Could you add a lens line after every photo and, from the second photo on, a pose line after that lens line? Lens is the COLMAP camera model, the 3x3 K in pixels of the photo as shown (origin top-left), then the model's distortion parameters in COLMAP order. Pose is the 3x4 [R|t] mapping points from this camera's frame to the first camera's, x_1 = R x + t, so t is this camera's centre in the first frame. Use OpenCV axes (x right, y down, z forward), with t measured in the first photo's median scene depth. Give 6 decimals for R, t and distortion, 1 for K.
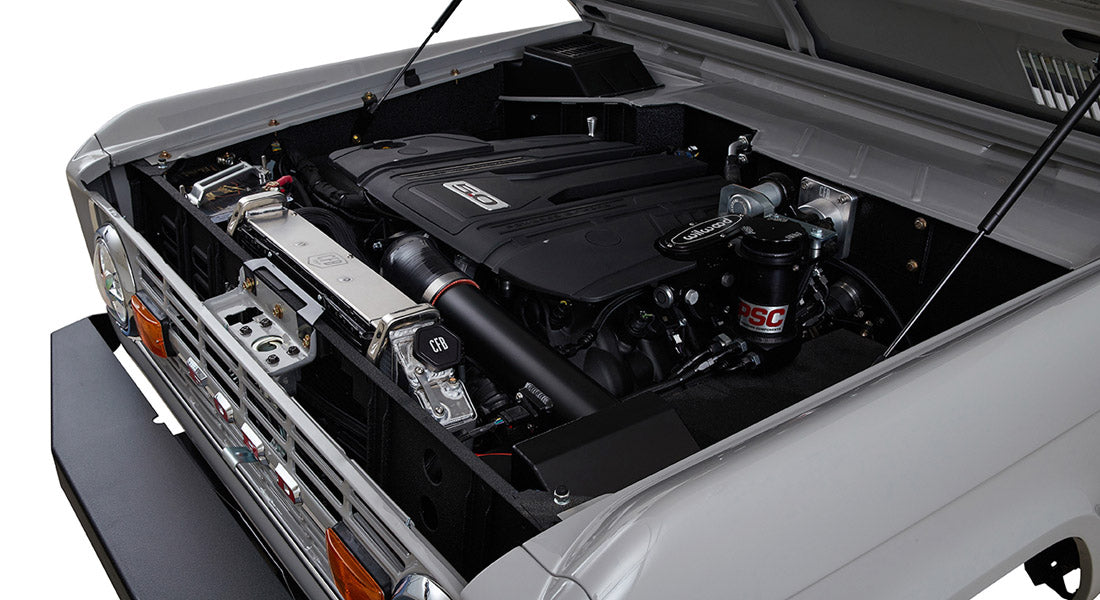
lens RADIAL K [[1087.2, 0, 529.4], [0, 1087.2, 299.0], [0, 0, 1]] dist [-0.001963, -0.010697]
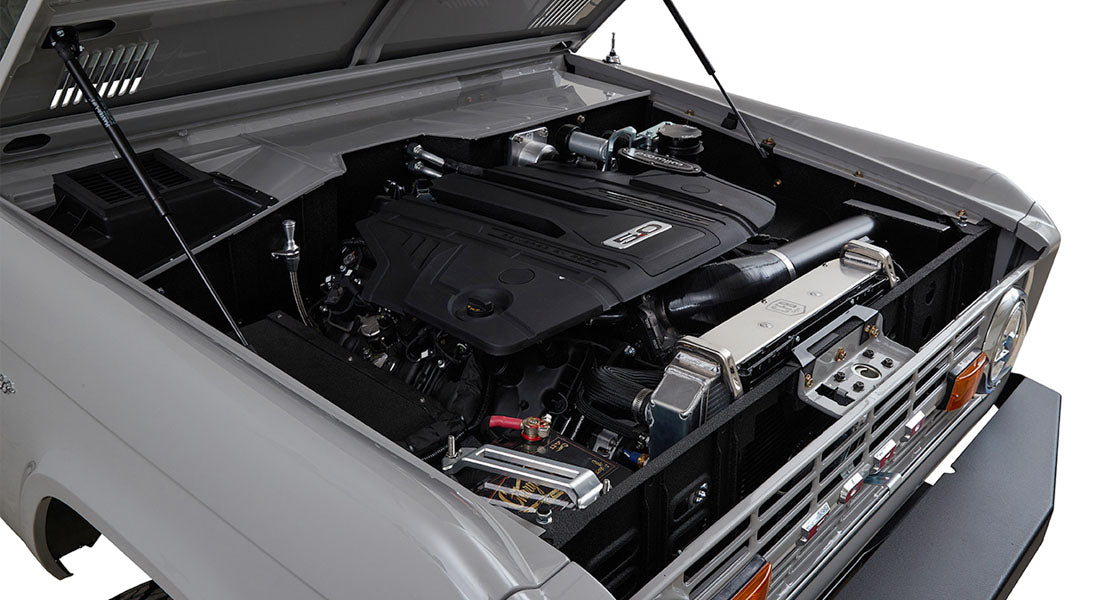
lens RADIAL K [[1087.2, 0, 529.4], [0, 1087.2, 299.0], [0, 0, 1]] dist [-0.001963, -0.010697]
pose [[-0.278149, -0.416589, 0.865498, -1.142022], [0.369117, 0.785511, 0.496714, -0.728586], [-0.886784, 0.457631, -0.064719, 1.462711]]
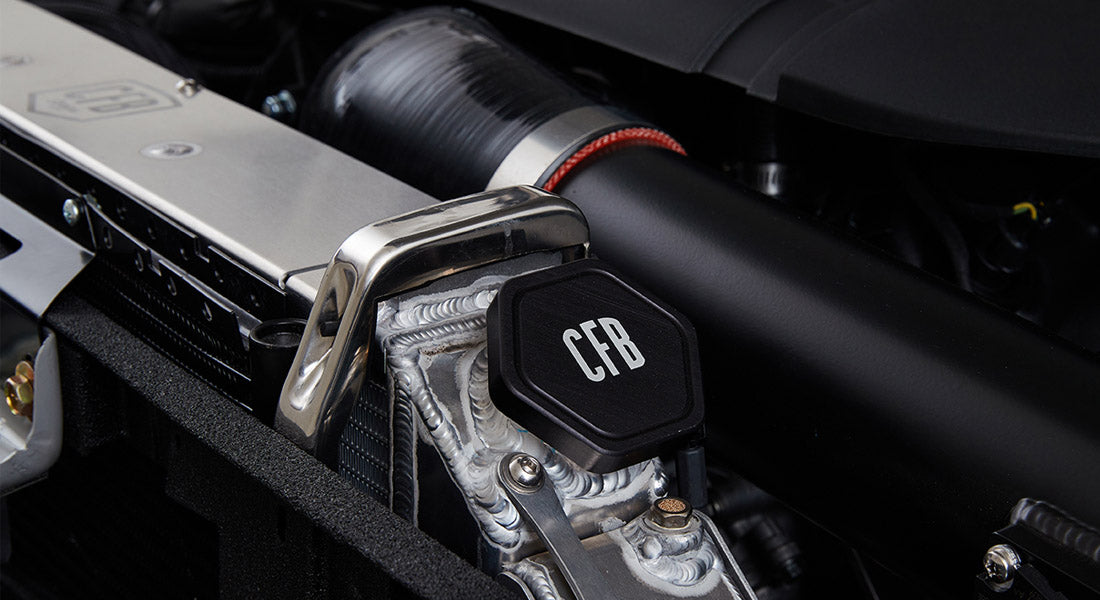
lens RADIAL K [[2170.8, 0, 550.0], [0, 2170.8, 300.0], [0, 0, 1]] dist [-0.043586, -0.111197]
pose [[0.998978, -0.045064, 0.003547, -0.093346], [0.045197, 0.997040, -0.062201, 0.057682], [-0.000734, 0.062298, 0.998057, 0.548280]]
